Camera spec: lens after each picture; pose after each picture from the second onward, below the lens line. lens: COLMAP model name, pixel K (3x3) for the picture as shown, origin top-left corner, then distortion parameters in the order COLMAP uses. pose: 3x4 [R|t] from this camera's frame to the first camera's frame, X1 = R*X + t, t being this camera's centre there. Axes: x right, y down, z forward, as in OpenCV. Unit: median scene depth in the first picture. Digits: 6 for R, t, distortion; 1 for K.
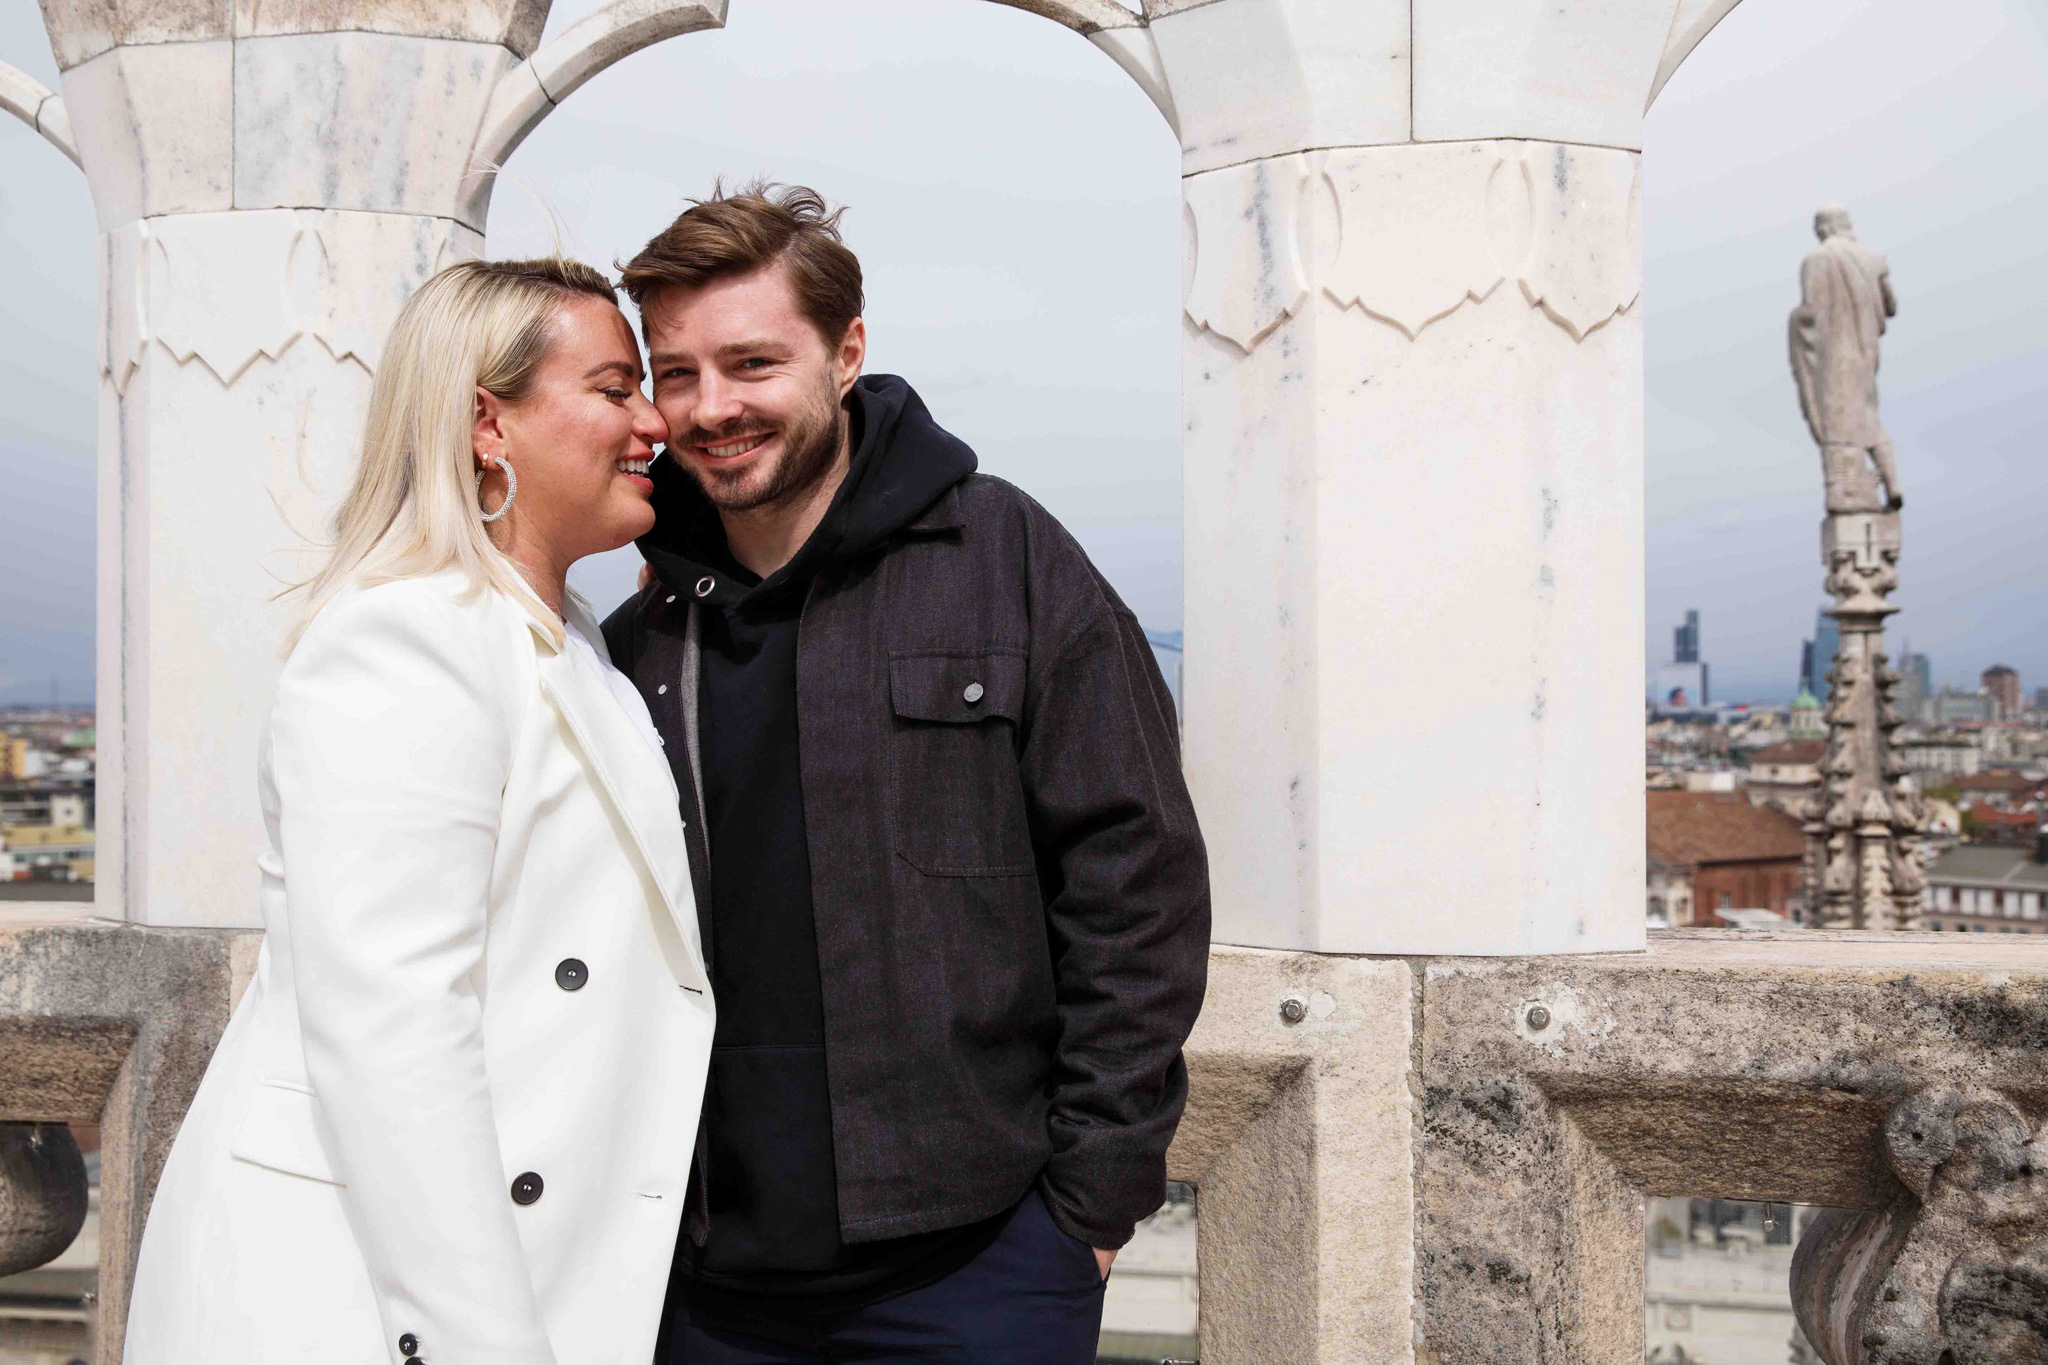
lens RADIAL K [[1959.2, 0, 1016.6], [0, 1959.2, 686.9], [0, 0, 1]] dist [-0.031142, 0.102902]
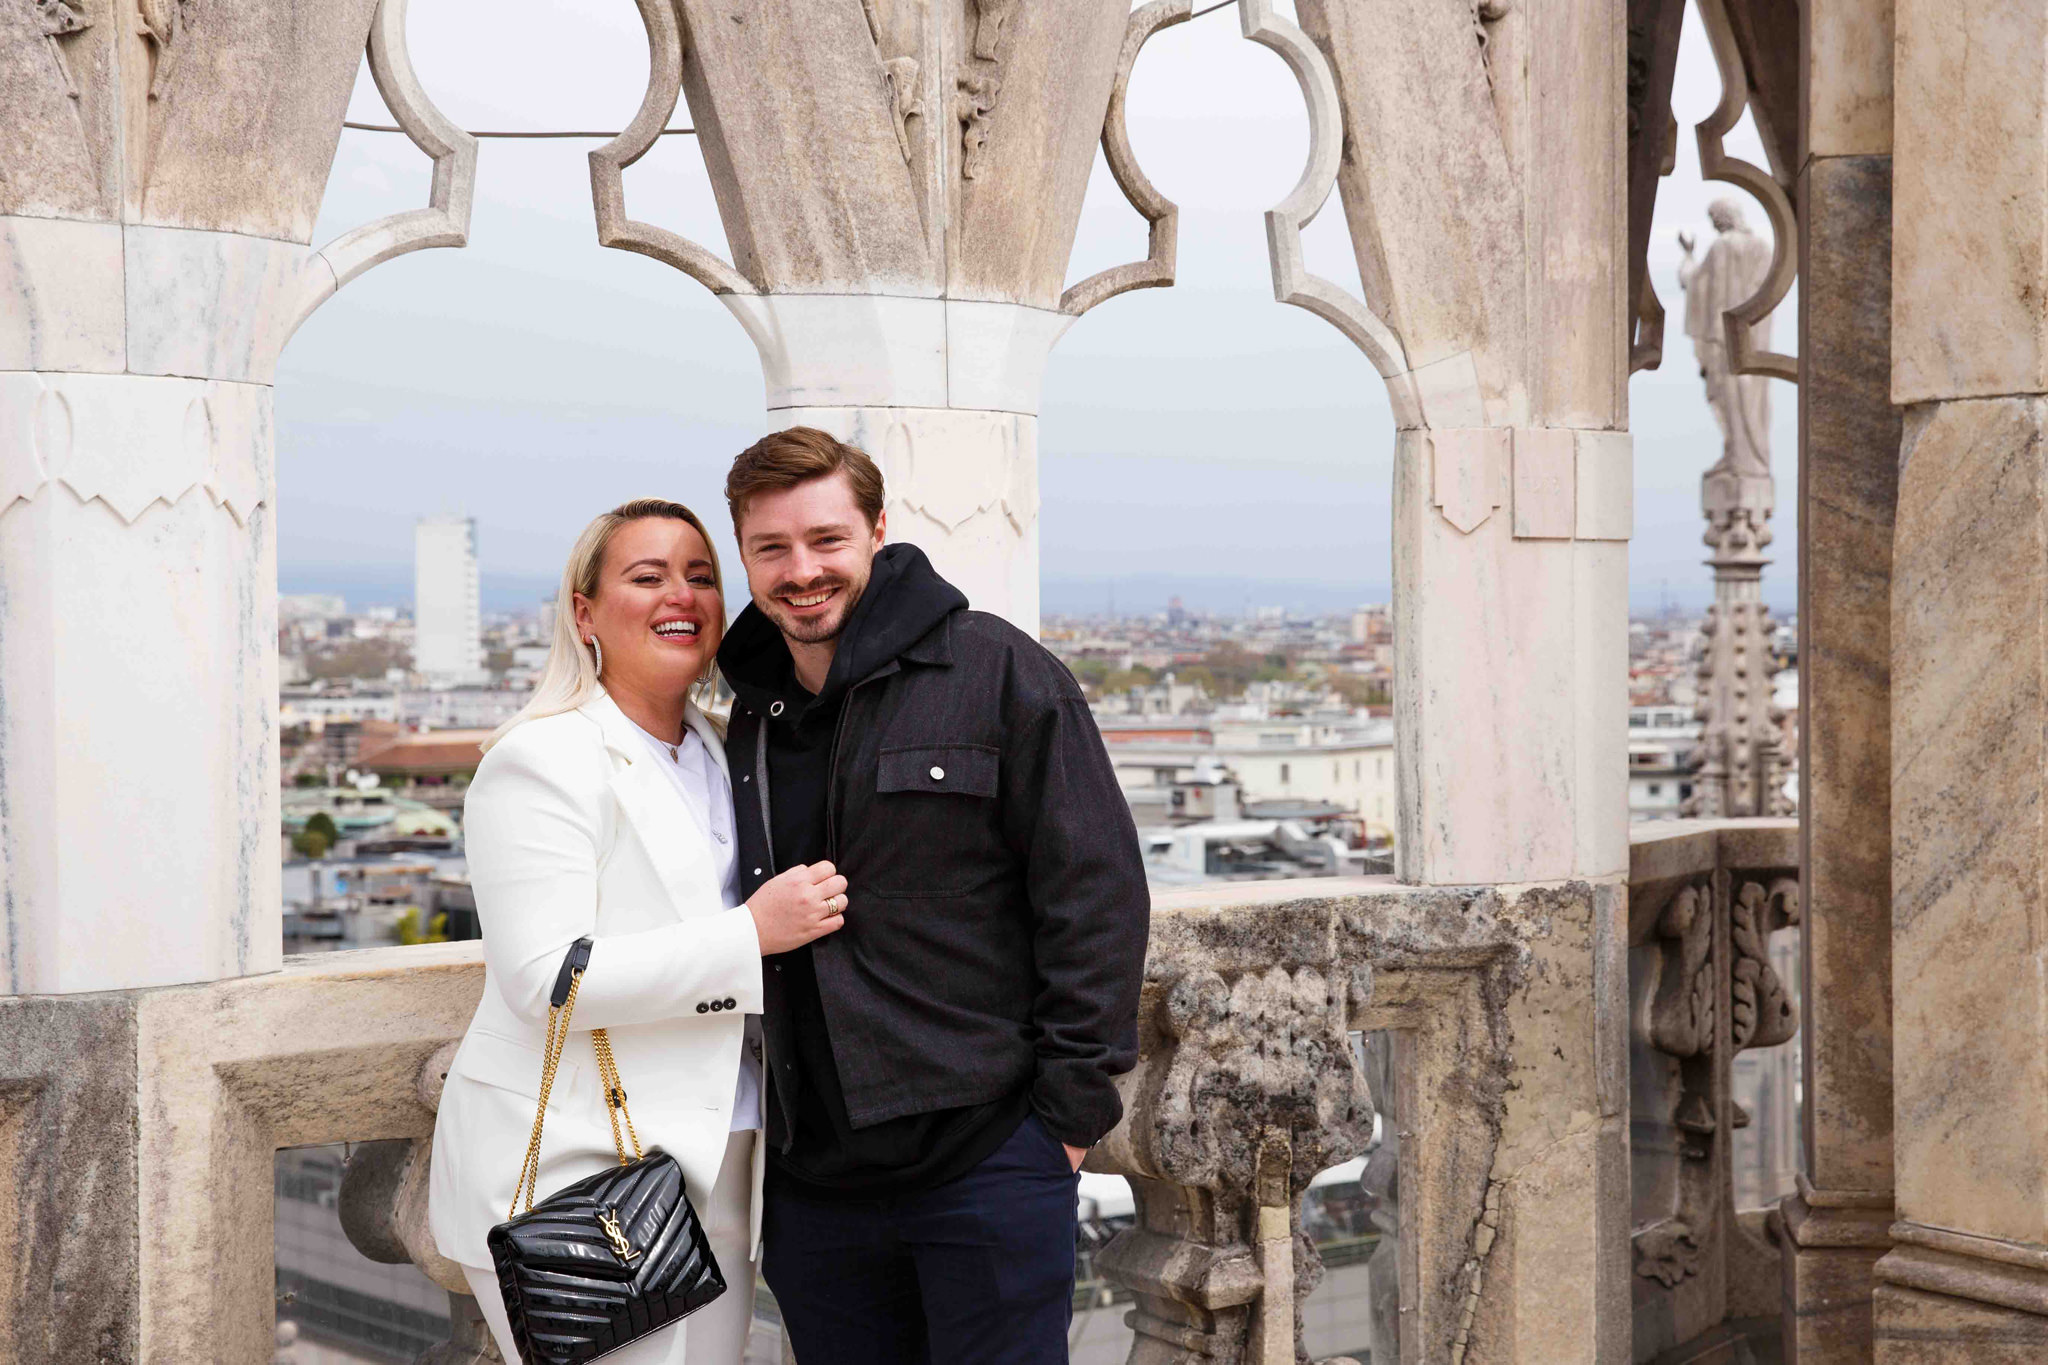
lens RADIAL K [[3156.7, 0, 1025.1], [0, 3156.7, 689.5], [0, 0, 1]] dist [0.110578, 0.151763]
pose [[0.680746, -0.020355, 0.732237, -1.545276], [-0.001866, 0.999562, 0.029521, -0.121920], [-0.732517, -0.021462, 0.680410, -0.741708]]
